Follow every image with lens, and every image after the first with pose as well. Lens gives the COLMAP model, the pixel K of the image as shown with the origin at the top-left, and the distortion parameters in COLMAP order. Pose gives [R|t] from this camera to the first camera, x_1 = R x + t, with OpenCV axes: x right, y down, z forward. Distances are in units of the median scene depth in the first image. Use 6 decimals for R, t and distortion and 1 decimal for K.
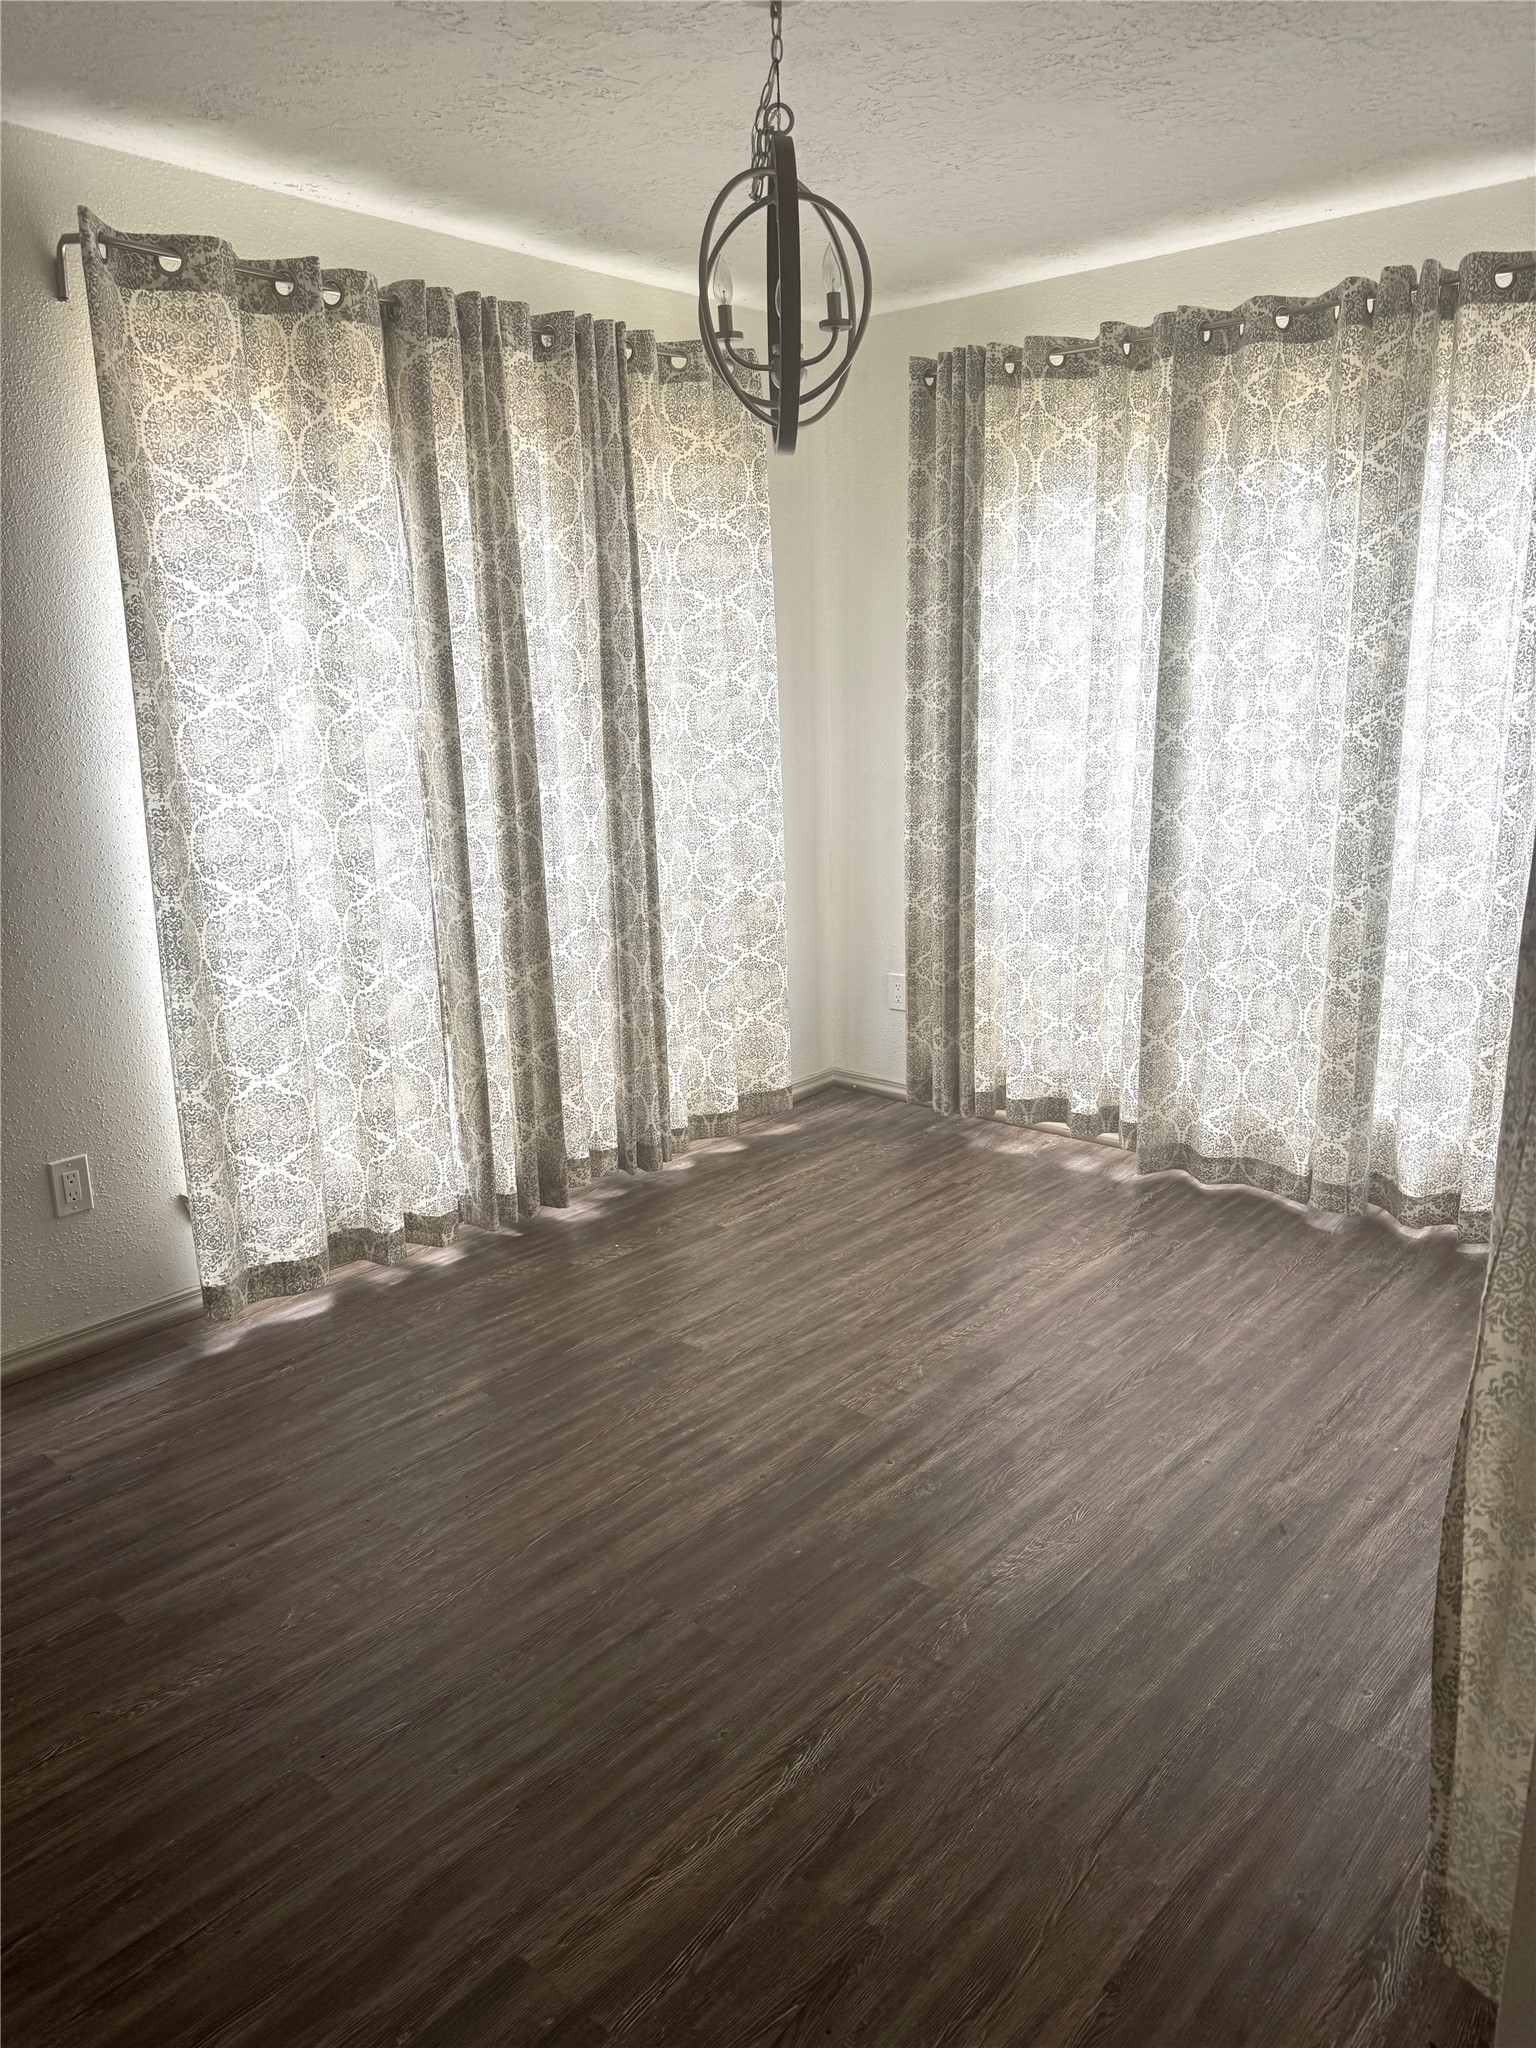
lens RADIAL K [[1437.7, 0, 779.1], [0, 1437.7, 1023.3], [0, 0, 1]] dist [0.003714, -0.000243]
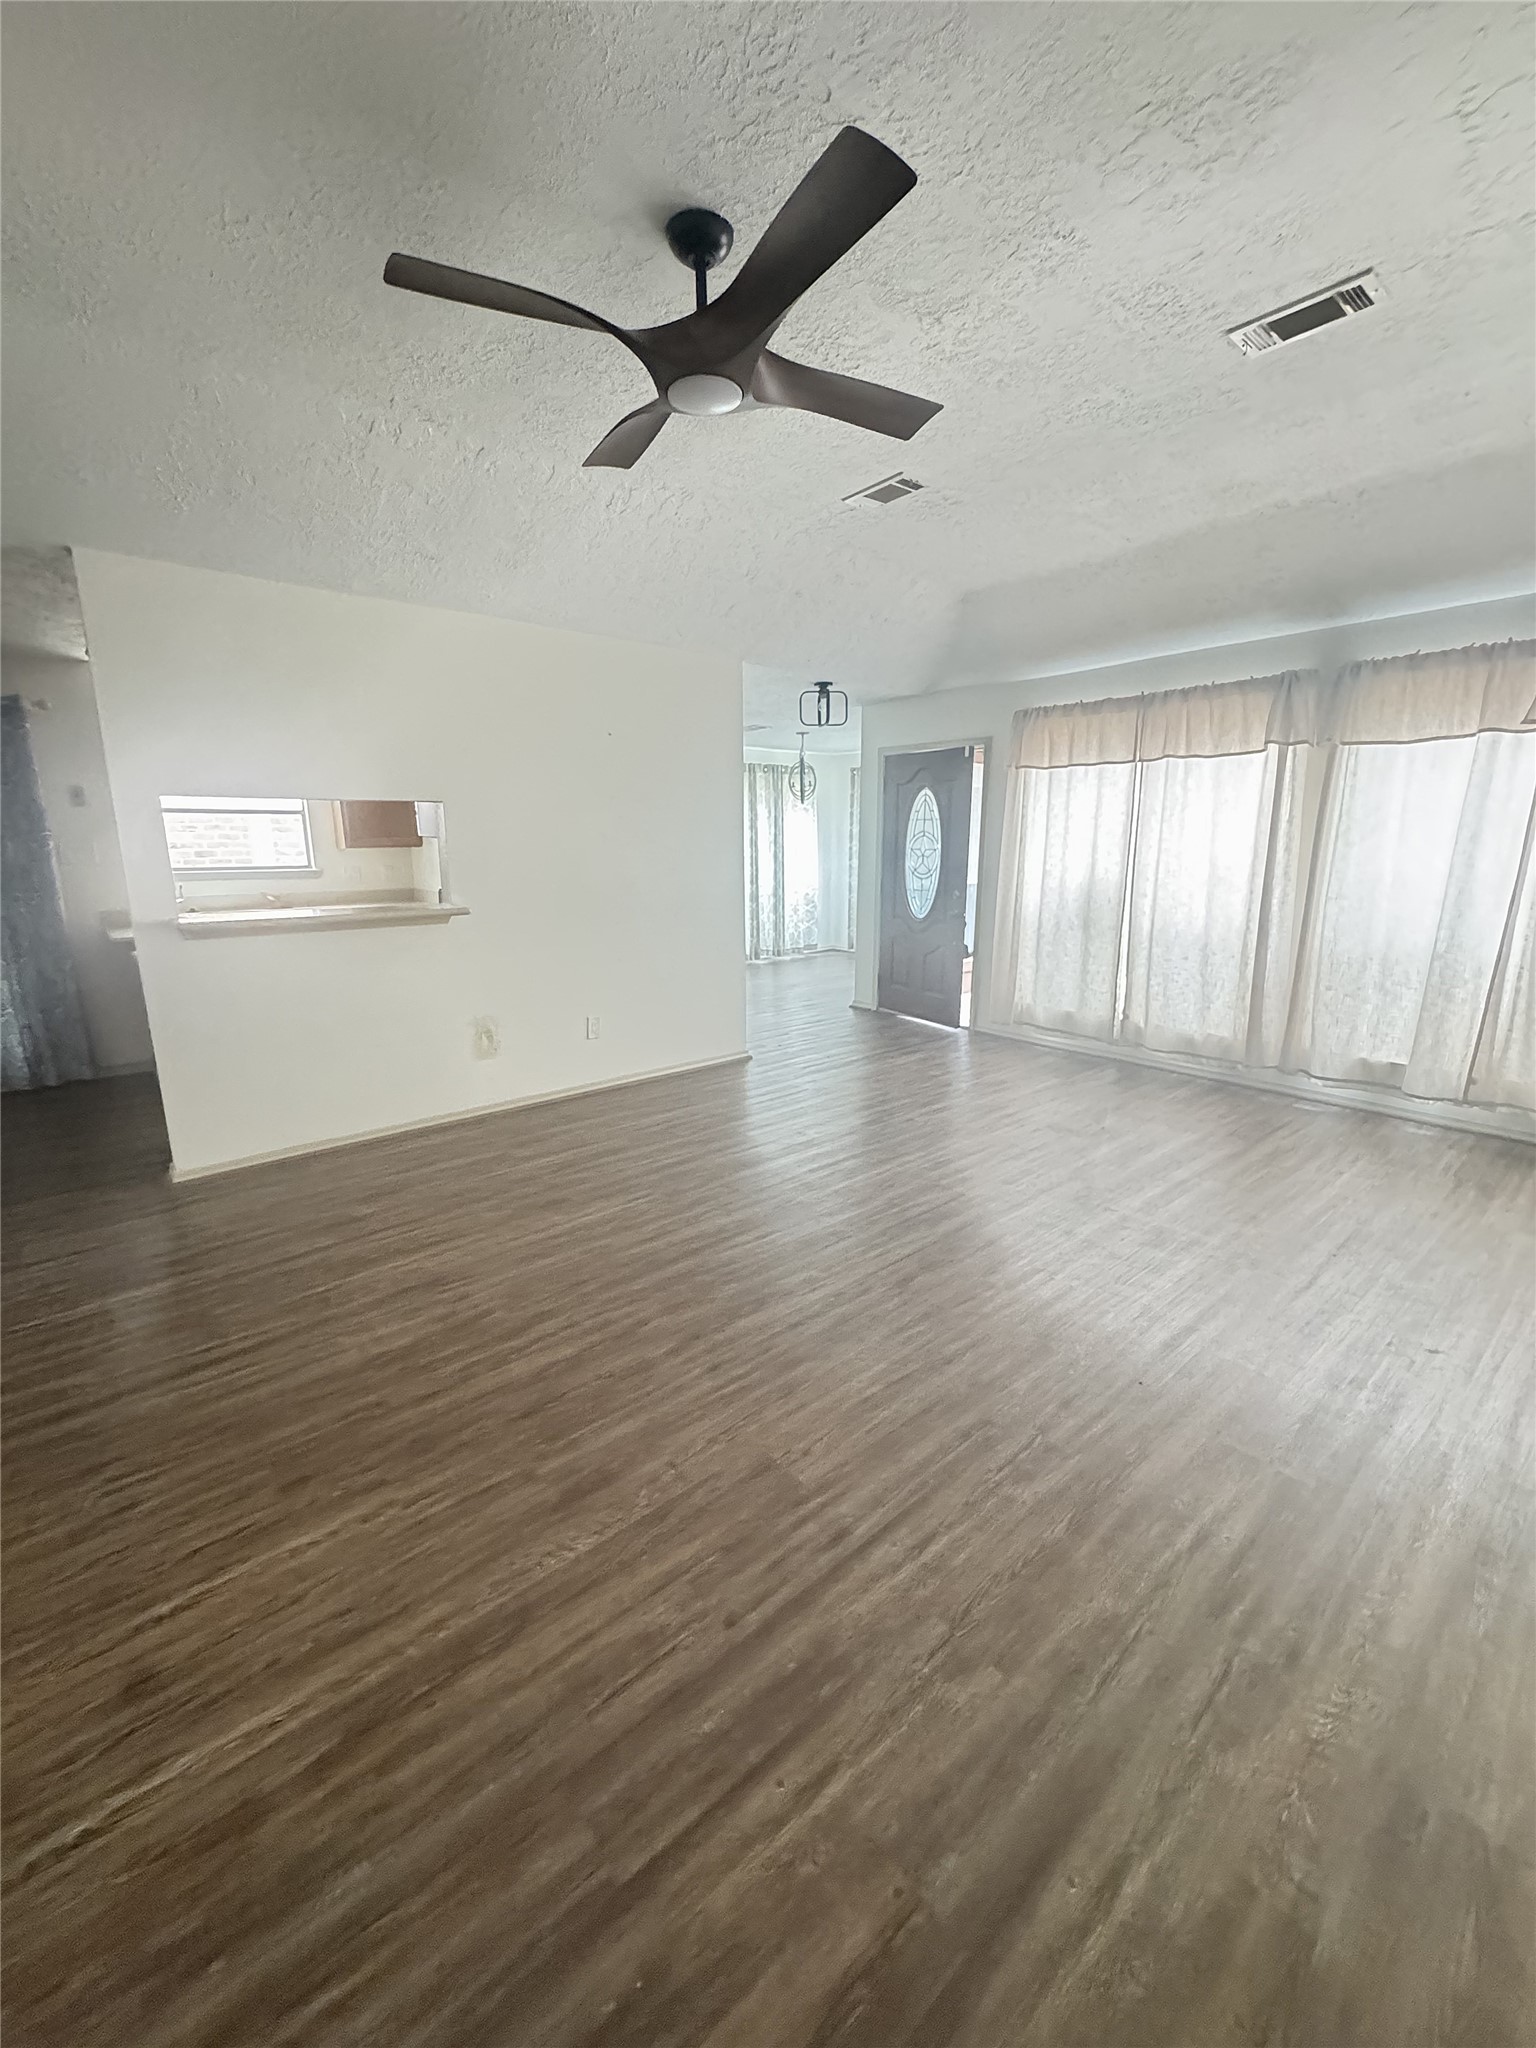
lens RADIAL K [[817.9, 0, 761.5], [0, 817.9, 1028.2], [0, 0, 1]] dist [-0.001332, 0.000672]
pose [[0.983797, 0.056070, -0.170296, 0.283964], [-0.059476, 0.998118, -0.014962, 0.359152], [0.169136, 0.024849, 0.985279, -1.401697]]
